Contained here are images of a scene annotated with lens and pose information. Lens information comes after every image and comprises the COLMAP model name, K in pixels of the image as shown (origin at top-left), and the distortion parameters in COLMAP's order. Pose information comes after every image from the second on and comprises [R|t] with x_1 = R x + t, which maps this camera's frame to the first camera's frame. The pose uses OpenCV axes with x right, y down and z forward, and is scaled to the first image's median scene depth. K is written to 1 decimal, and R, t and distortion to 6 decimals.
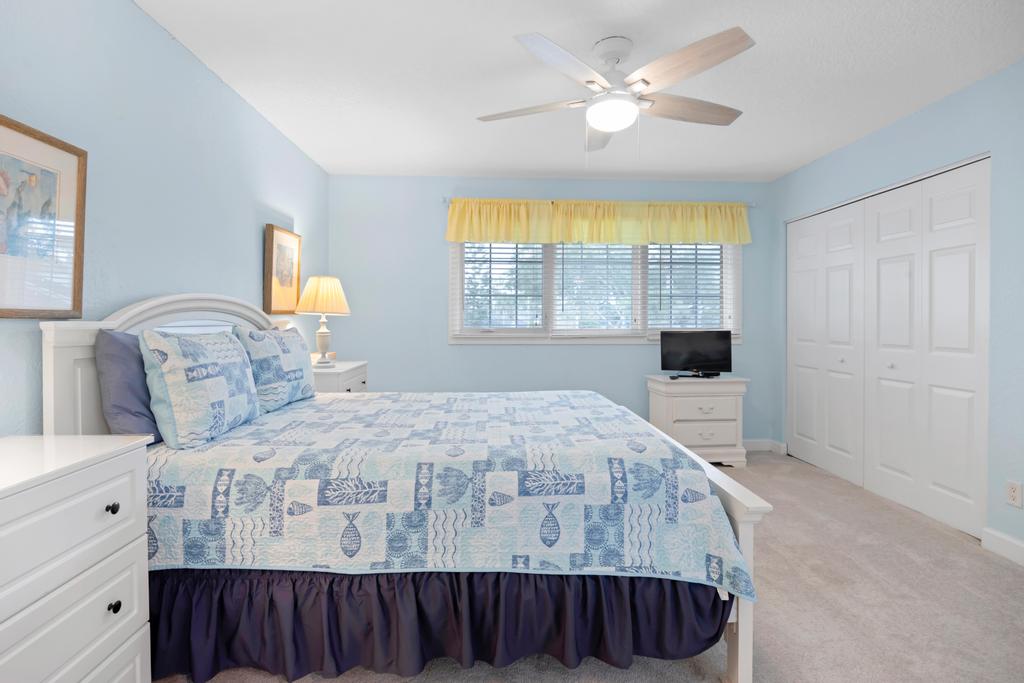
lens RADIAL K [[514.6, 0, 518.7], [0, 514.6, 328.4], [0, 0, 1]] dist [-0.012527, 0.000129]
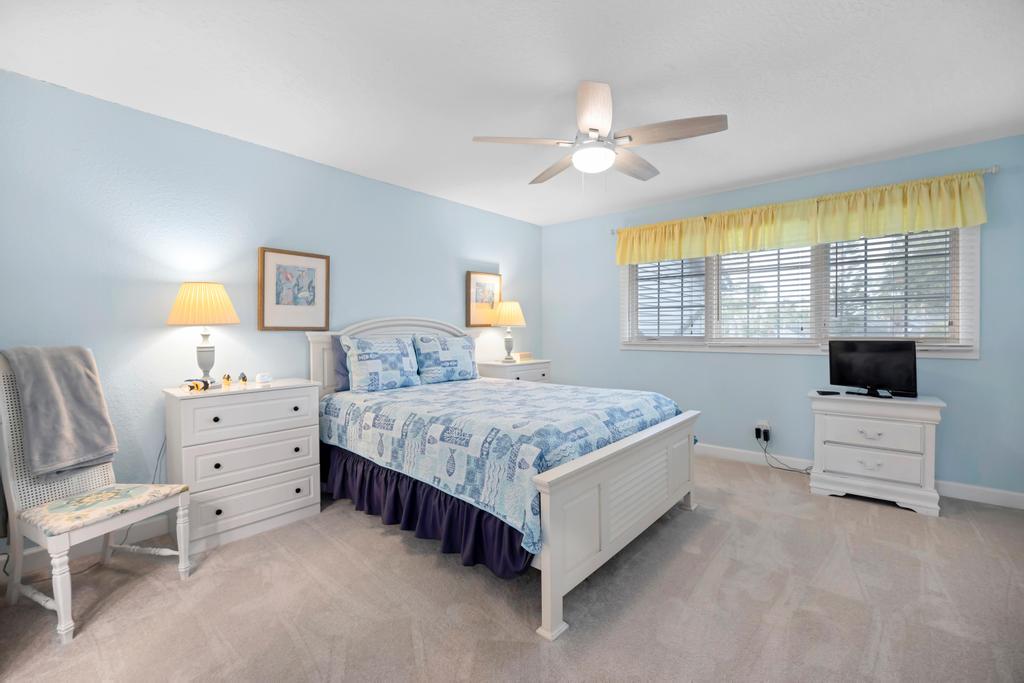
lens RADIAL K [[448.2, 0, 497.9], [0, 448.2, 329.3], [0, 0, 1]] dist [-0.015464, -0.000239]
pose [[0.700928, -0.004076, -0.713221, 0.792750], [-0.004659, 0.999936, -0.010293, -0.006631], [0.713217, 0.010537, 0.700864, 0.100316]]
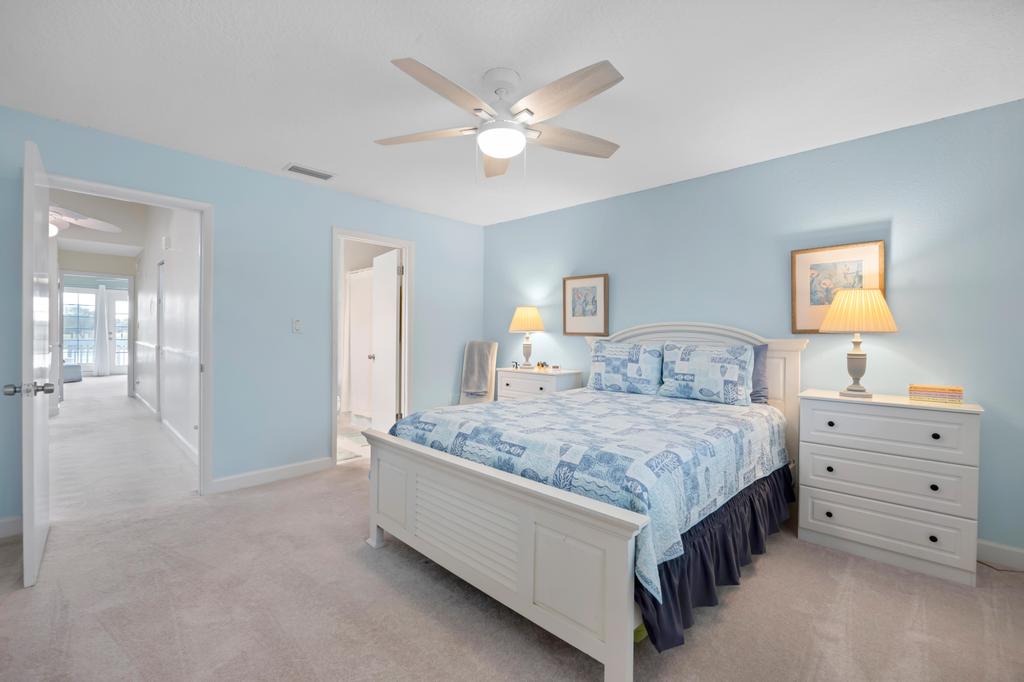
lens RADIAL K [[439.1, 0, 512.0], [0, 439.1, 341.0], [0, 0, 1]] dist [-0.002701, -0.000449]
pose [[-0.743297, 0.003482, -0.668952, 0.789432], [-0.019022, 0.999472, 0.026339, -0.032808], [0.668691, 0.032303, -0.742839, 1.746039]]
